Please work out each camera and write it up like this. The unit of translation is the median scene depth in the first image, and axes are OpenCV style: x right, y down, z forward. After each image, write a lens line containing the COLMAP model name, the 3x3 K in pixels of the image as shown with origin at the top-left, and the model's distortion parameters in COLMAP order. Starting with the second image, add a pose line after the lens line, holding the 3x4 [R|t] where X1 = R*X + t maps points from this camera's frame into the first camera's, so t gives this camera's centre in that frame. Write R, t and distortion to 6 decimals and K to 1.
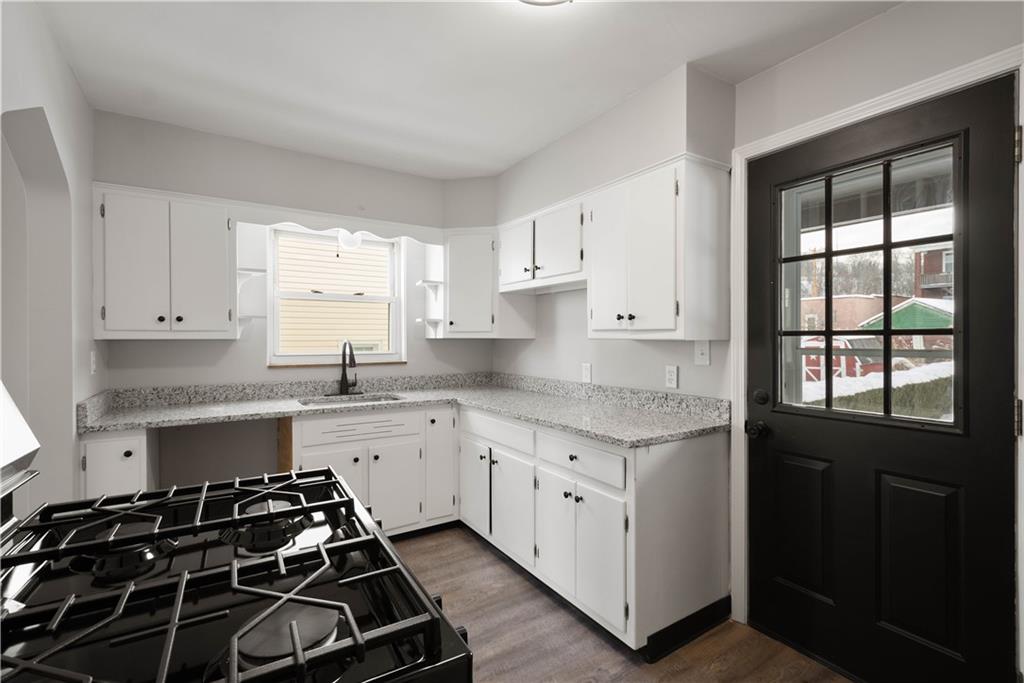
lens RADIAL K [[452.0, 0, 512.0], [0, 452.0, 341.5], [0, 0, 1]] dist [-0.000140, 0.000017]
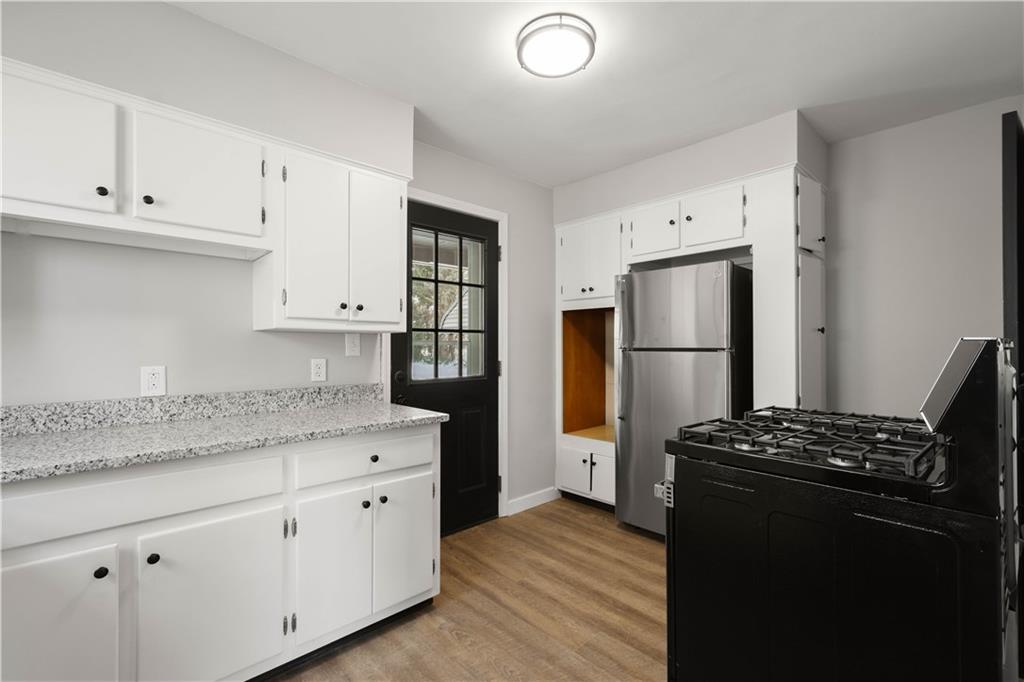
lens RADIAL K [[458.6, 0, 512.4], [0, 458.6, 344.0], [0, 0, 1]] dist [-0.000466, -0.000069]
pose [[-0.178908, 0.005097, 0.983853, -0.712872], [0.003277, 0.999984, -0.004585, 0.027997], [-0.983860, 0.002404, -0.178921, 0.774892]]
